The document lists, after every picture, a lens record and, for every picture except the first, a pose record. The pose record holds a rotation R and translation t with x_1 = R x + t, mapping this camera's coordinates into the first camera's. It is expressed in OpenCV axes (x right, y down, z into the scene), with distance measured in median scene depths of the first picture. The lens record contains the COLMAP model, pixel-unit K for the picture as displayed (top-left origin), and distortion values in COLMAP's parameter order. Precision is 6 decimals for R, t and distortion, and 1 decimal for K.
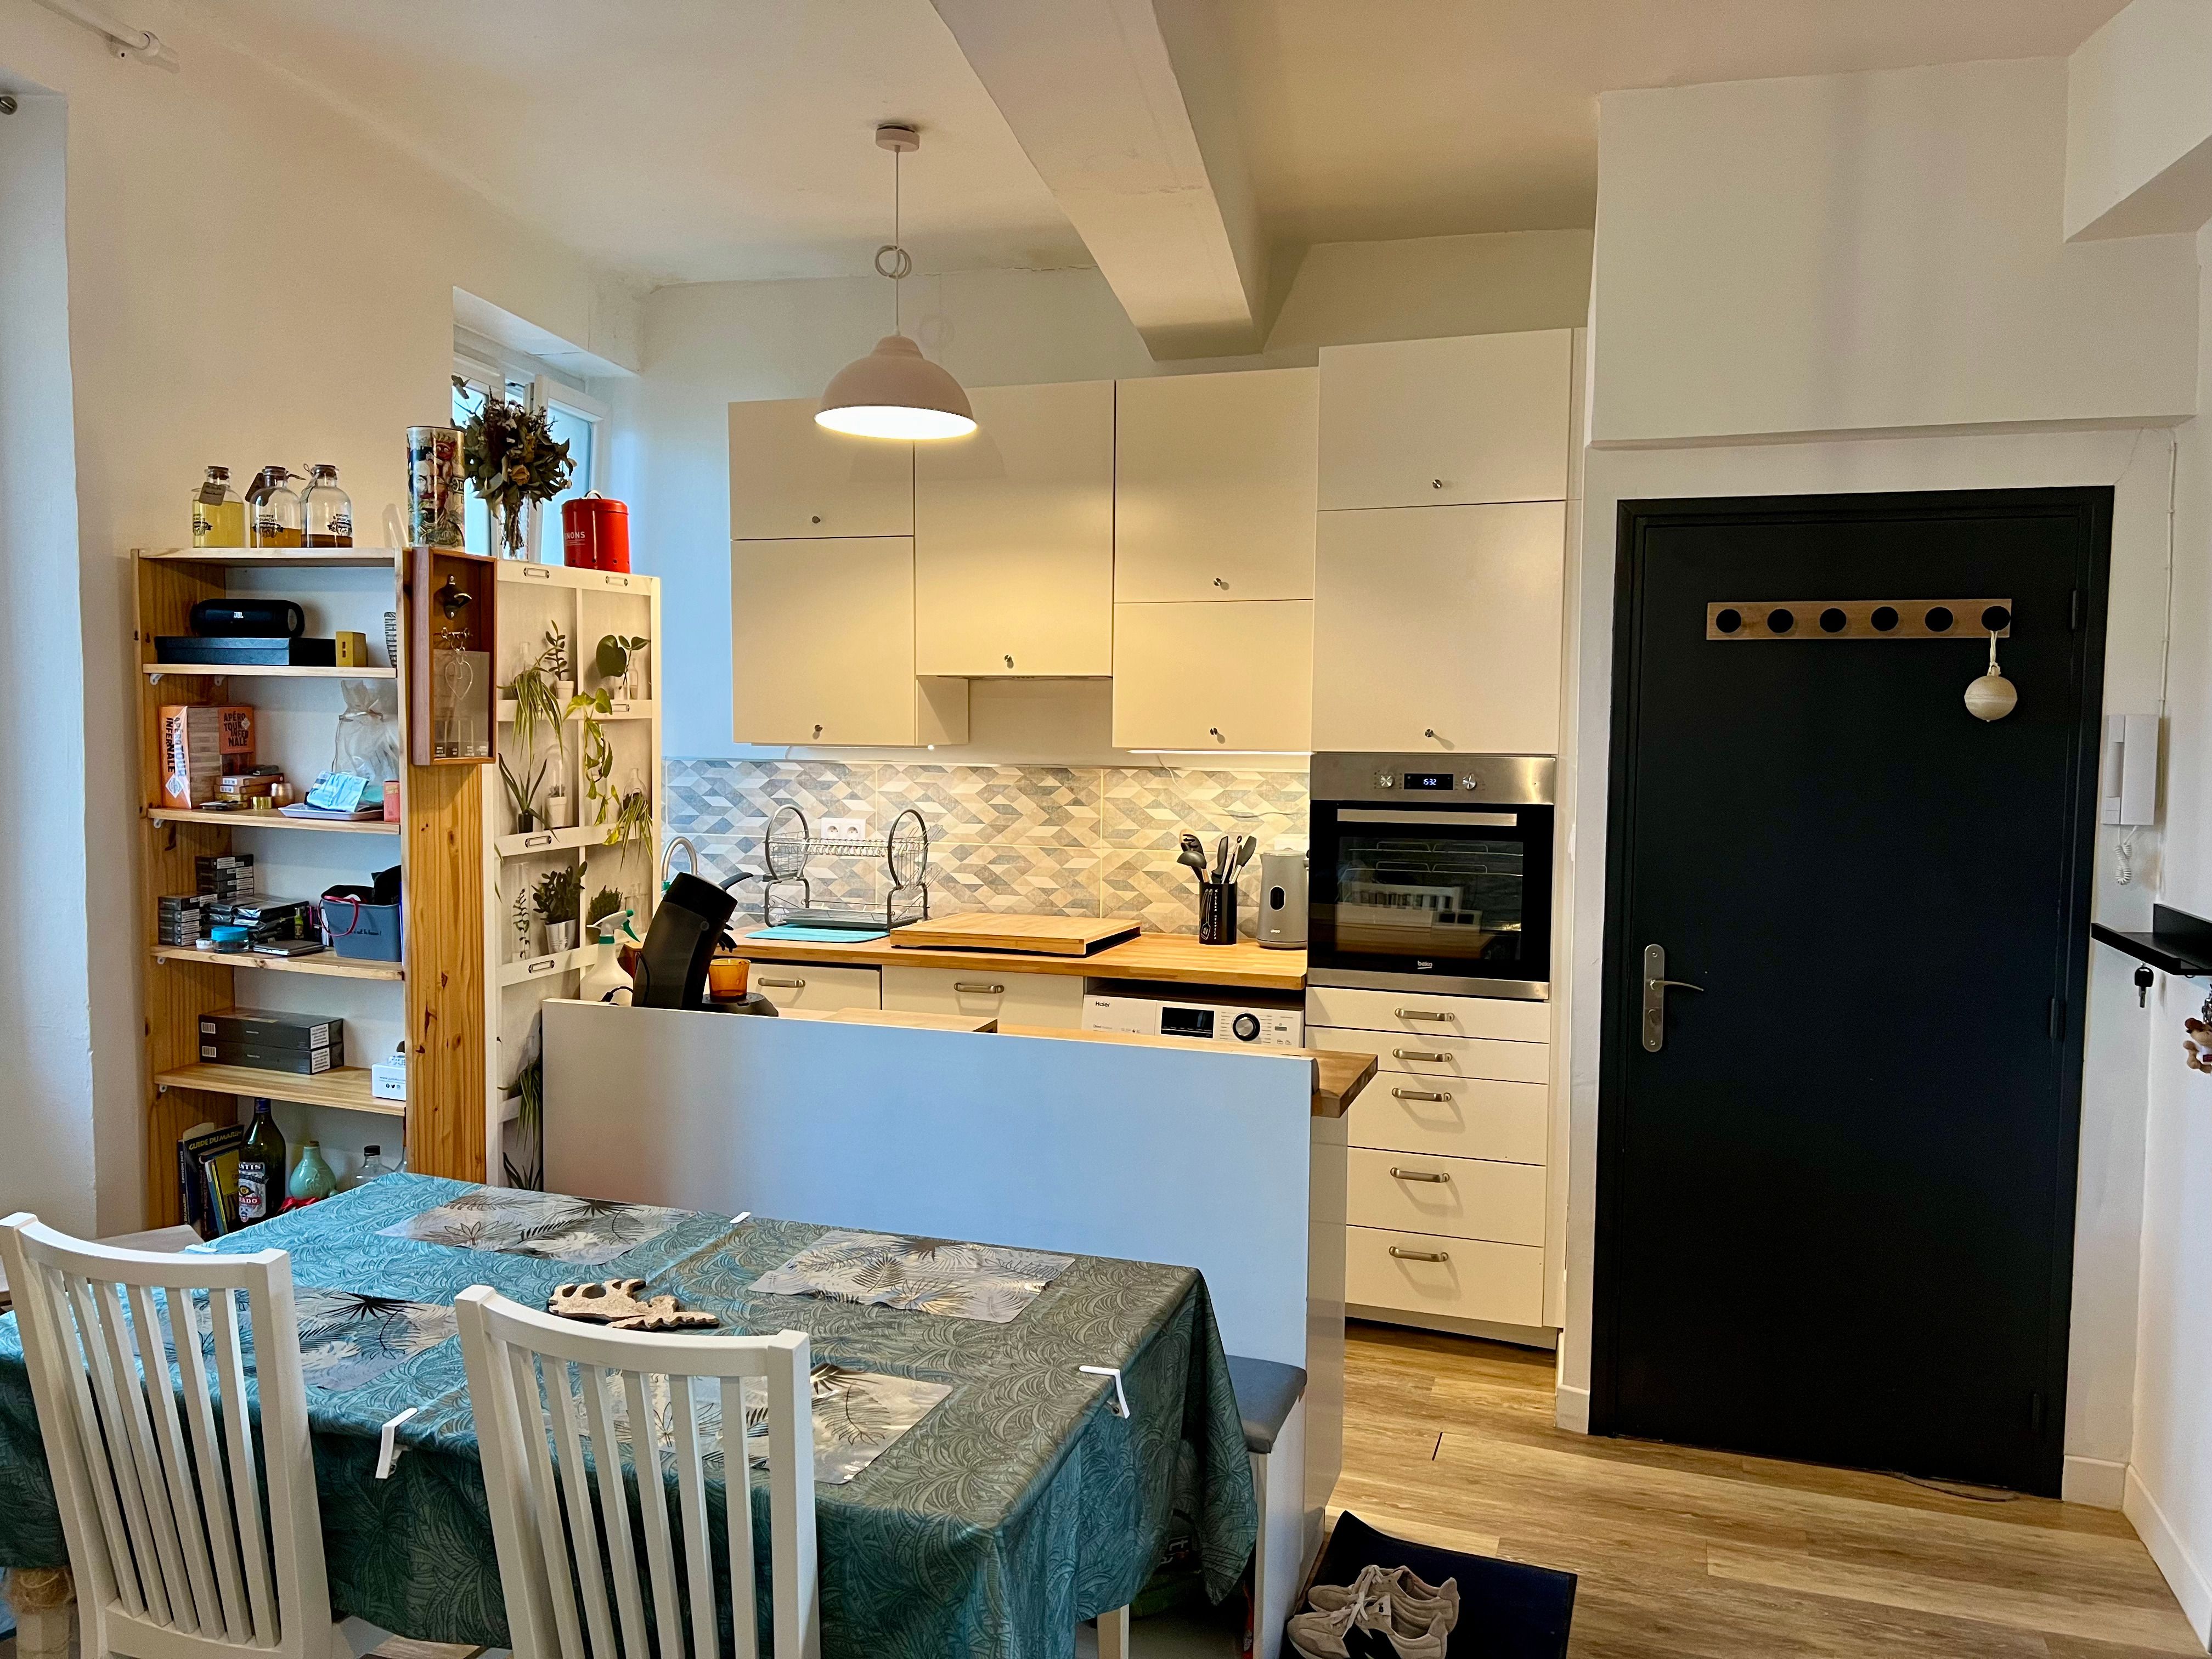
lens RADIAL K [[1663.3, 0, 1103.3], [0, 1663.3, 830.0], [0, 0, 1]] dist [0.002174, -0.009907]
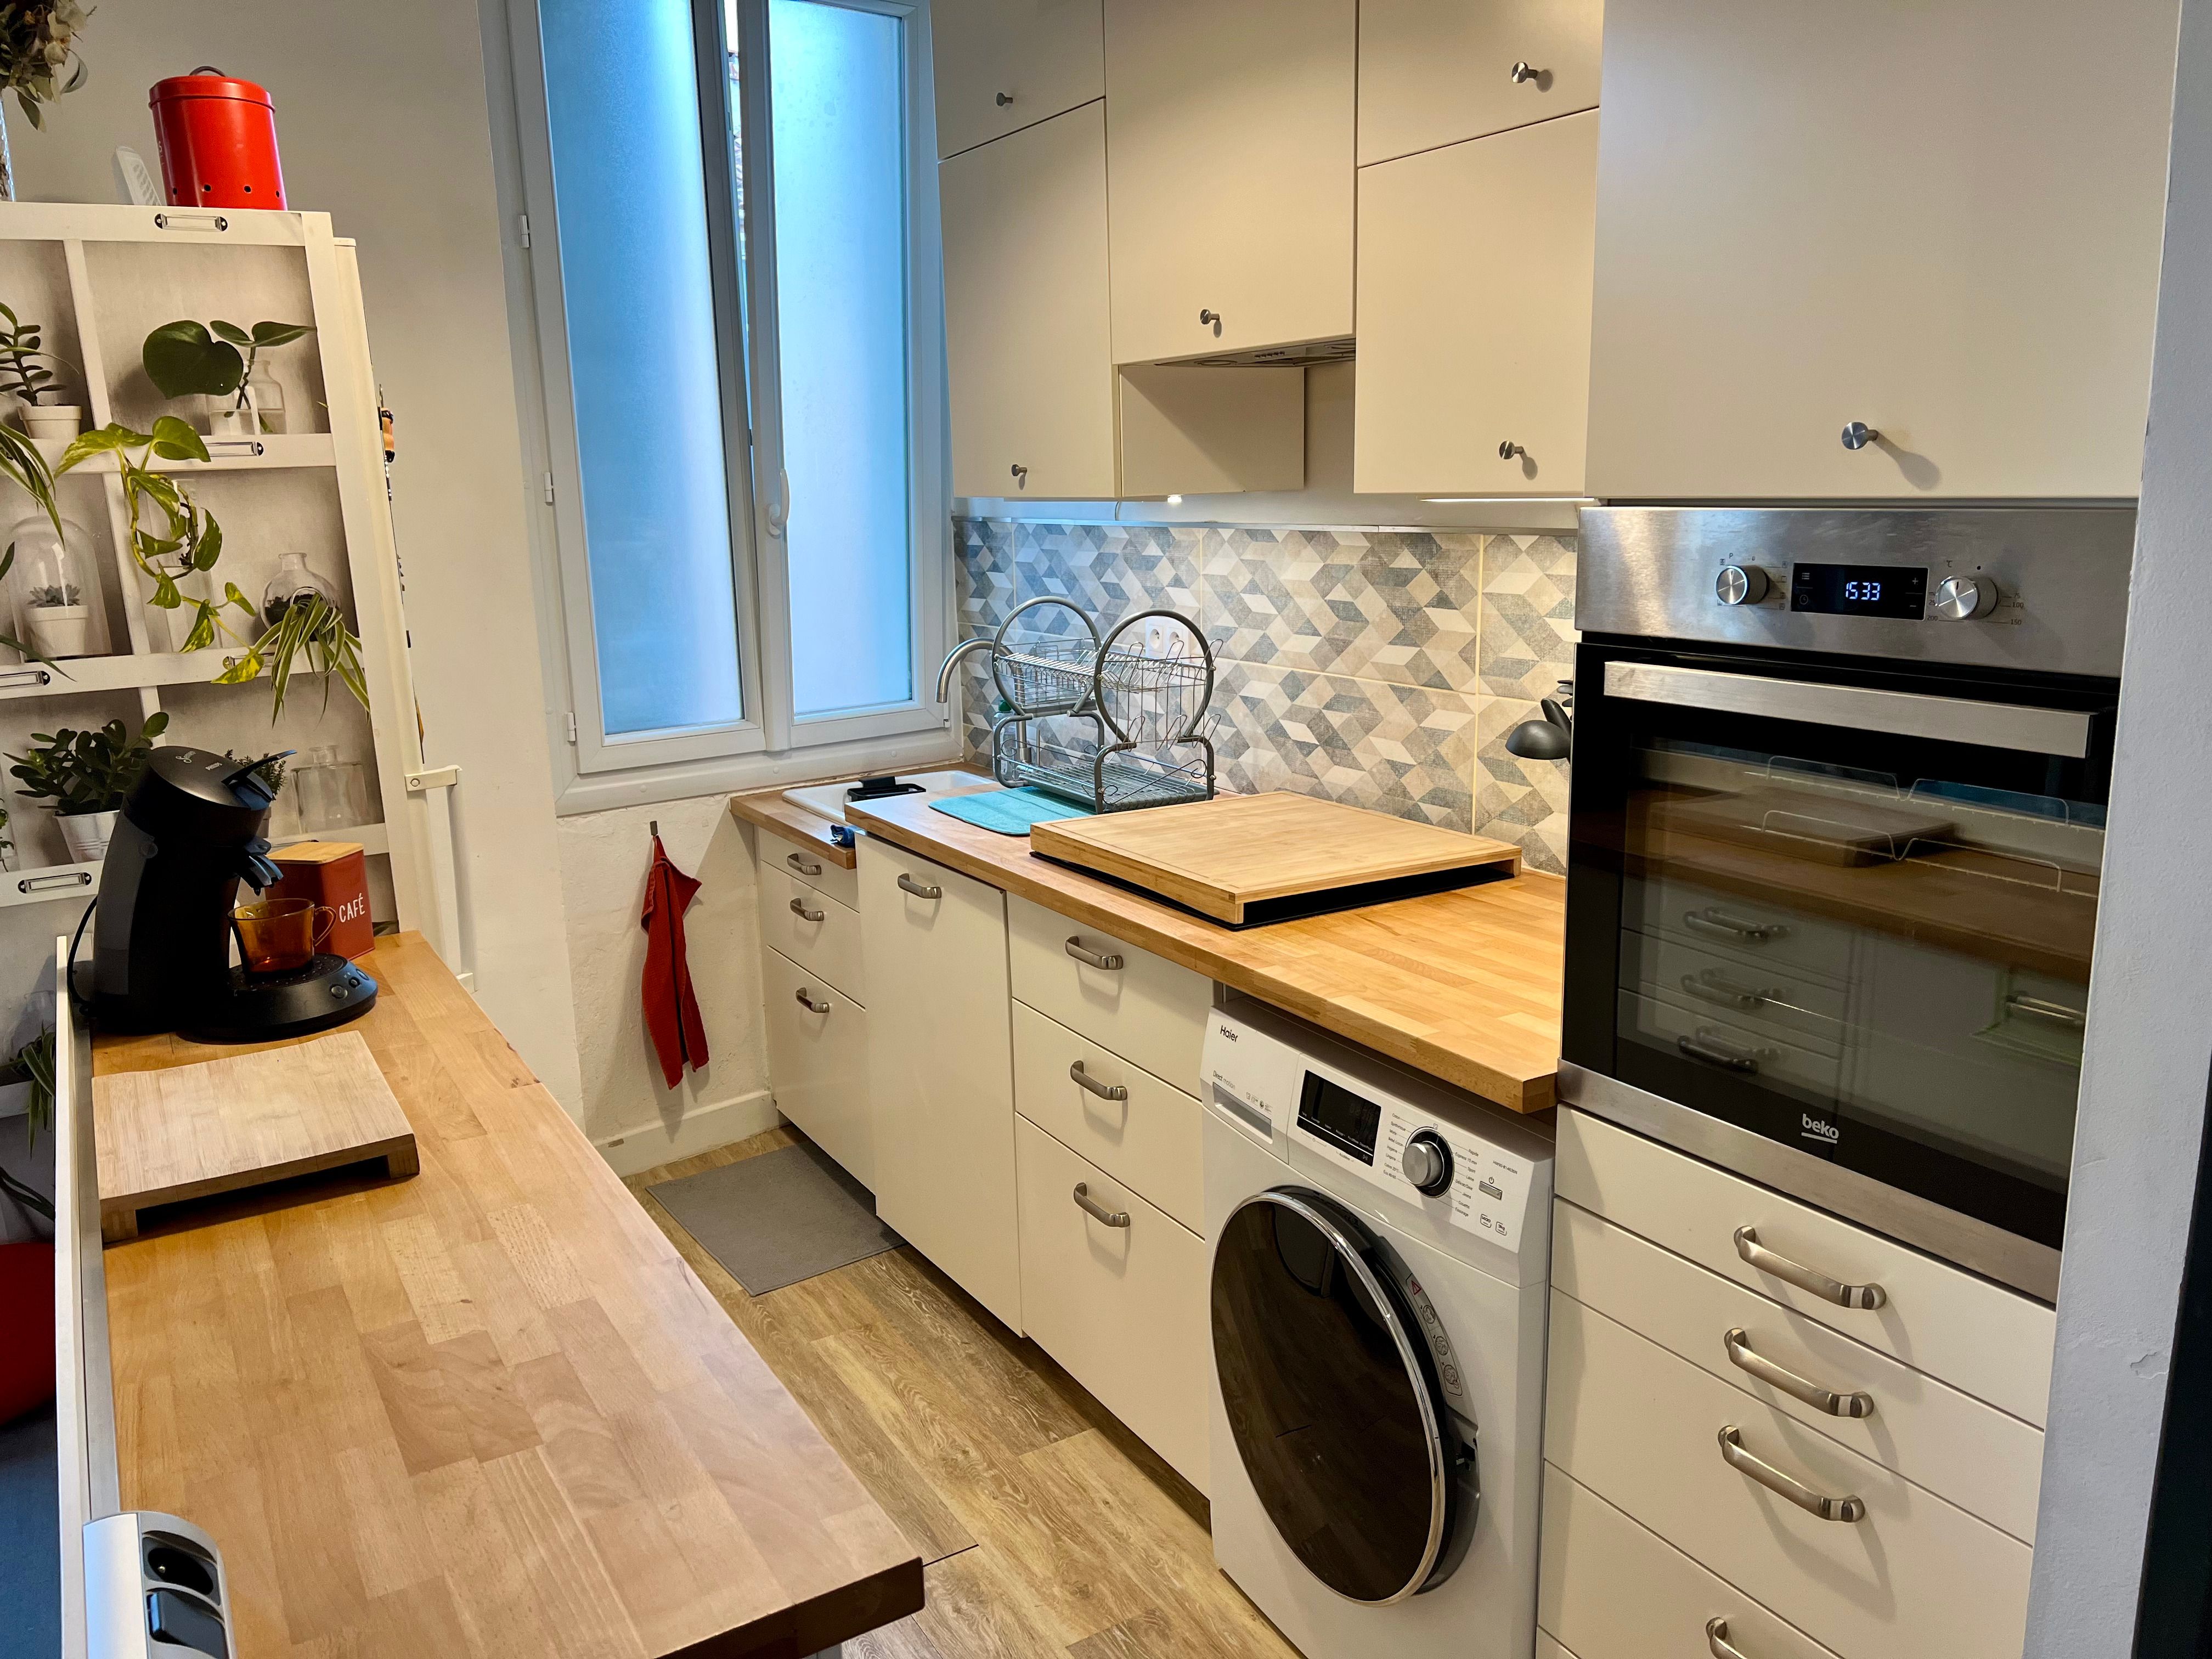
lens RADIAL K [[1663.3, 0, 1103.6], [0, 1663.3, 834.0], [0, 0, 1]] dist [0.002174, -0.009907]
pose [[0.762316, 0.109973, -0.637794, 0.296160], [-0.011203, 0.987552, 0.156890, -0.031247], [0.647109, -0.112455, 0.754059, 0.663840]]
